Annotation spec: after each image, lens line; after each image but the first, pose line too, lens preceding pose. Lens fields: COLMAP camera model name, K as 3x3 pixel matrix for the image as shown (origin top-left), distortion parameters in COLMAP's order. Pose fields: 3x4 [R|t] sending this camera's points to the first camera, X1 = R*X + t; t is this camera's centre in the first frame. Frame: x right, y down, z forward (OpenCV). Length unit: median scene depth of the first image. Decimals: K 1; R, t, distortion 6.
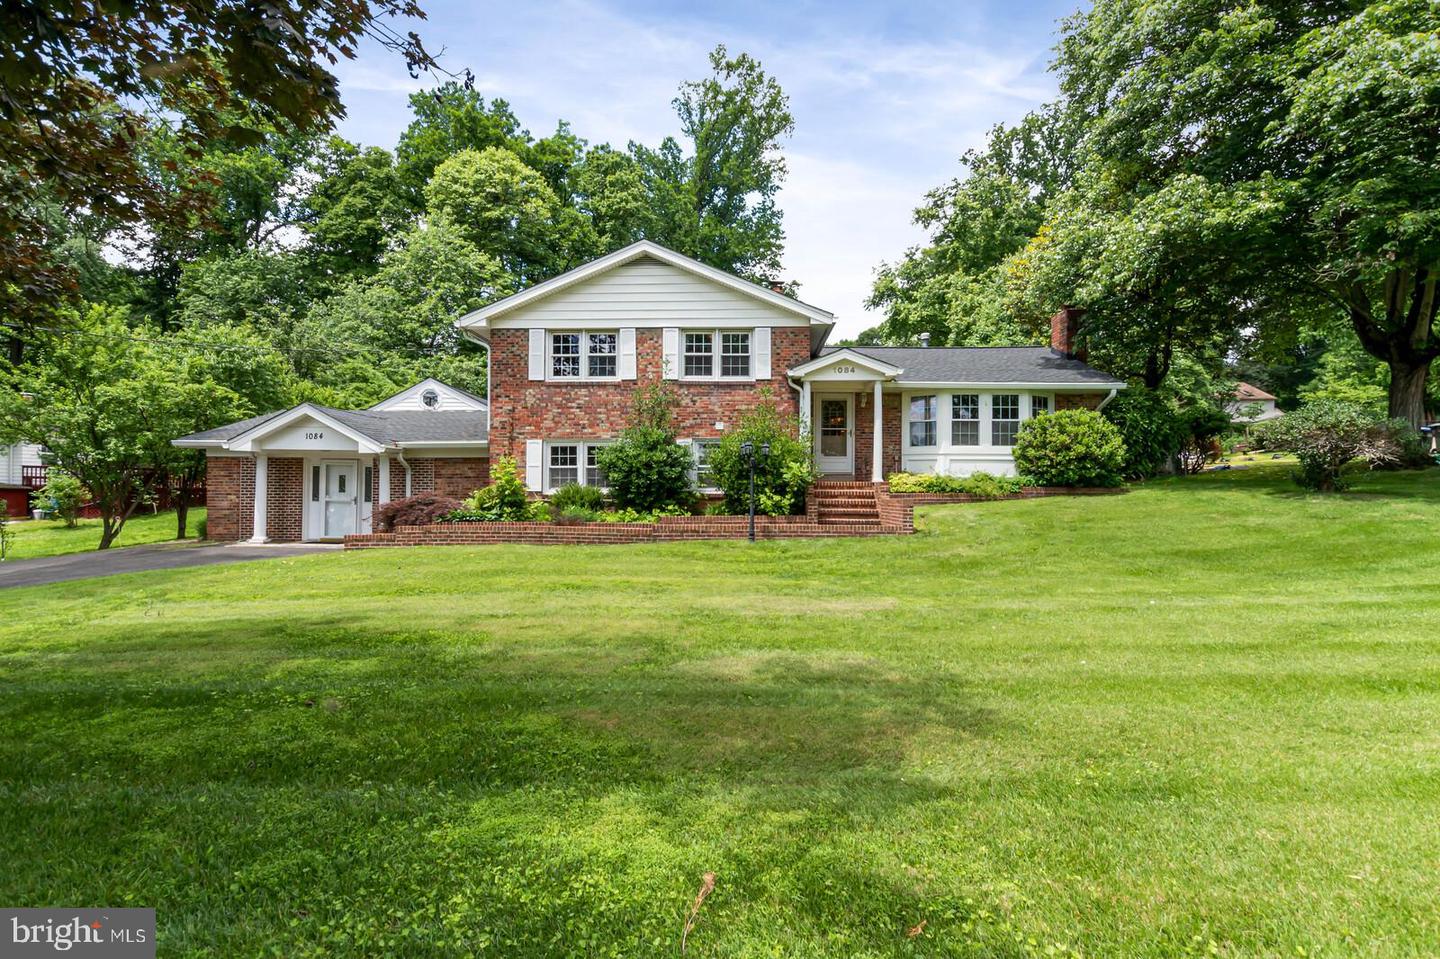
lens RADIAL K [[756.8, 0, 720.0], [0, 756.8, 479.5], [0, 0, 1]] dist [-0.003490, -0.000501]
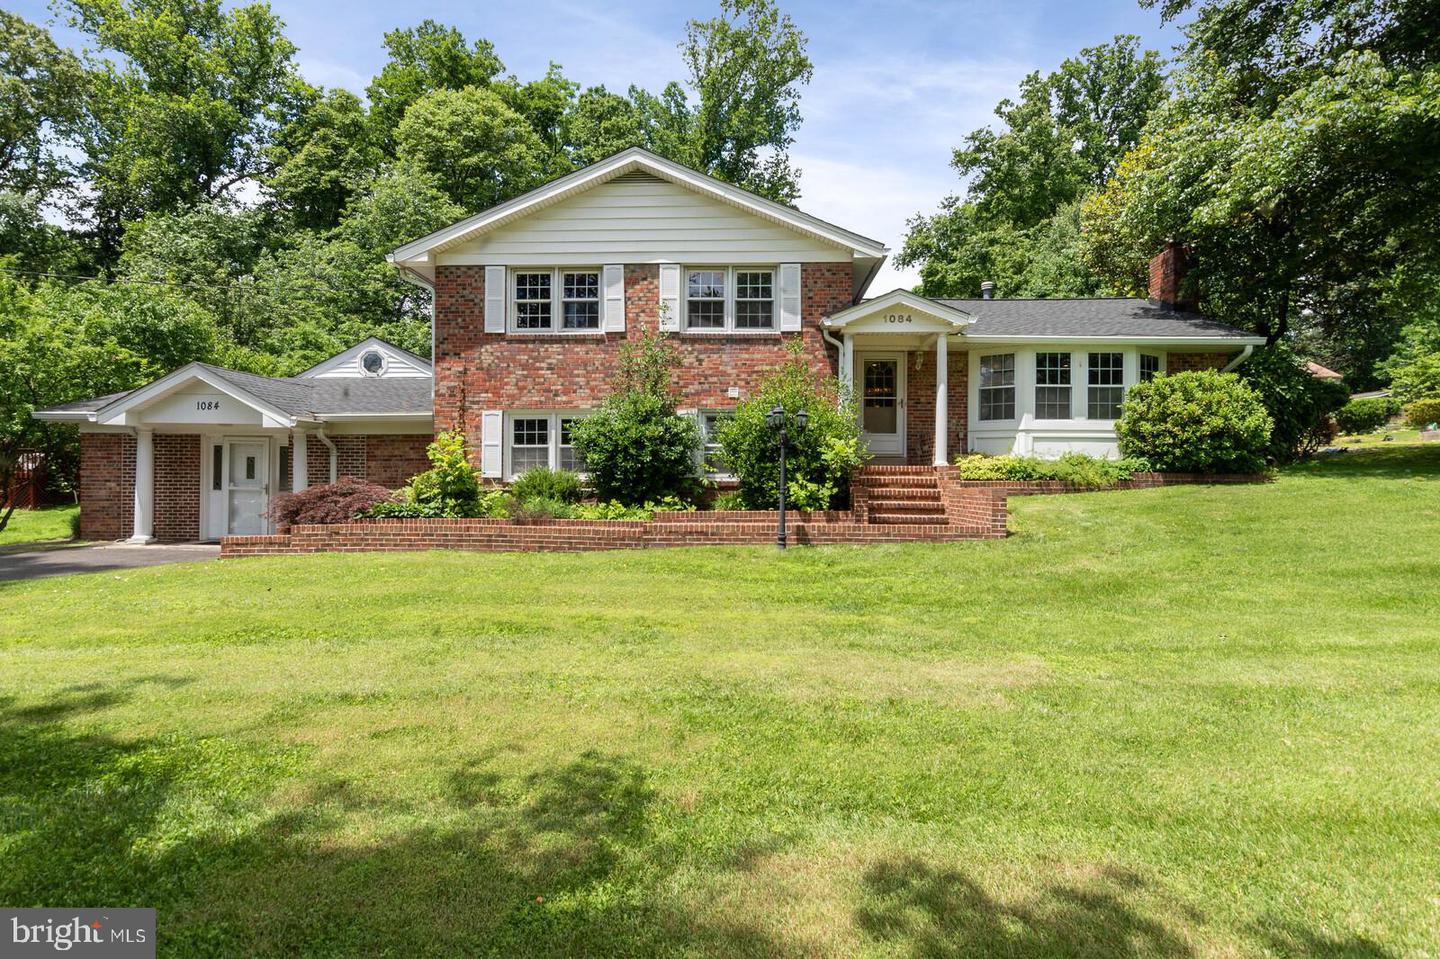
lens RADIAL K [[782.2, 0, 720.0], [0, 782.2, 479.5], [0, 0, 1]] dist [0.004374, -0.016526]
pose [[0.999969, 0.001221, -0.007793, -0.007956], [-0.001087, 0.999852, 0.017143, 0.003458], [0.007813, -0.017134, 0.999823, 0.204392]]
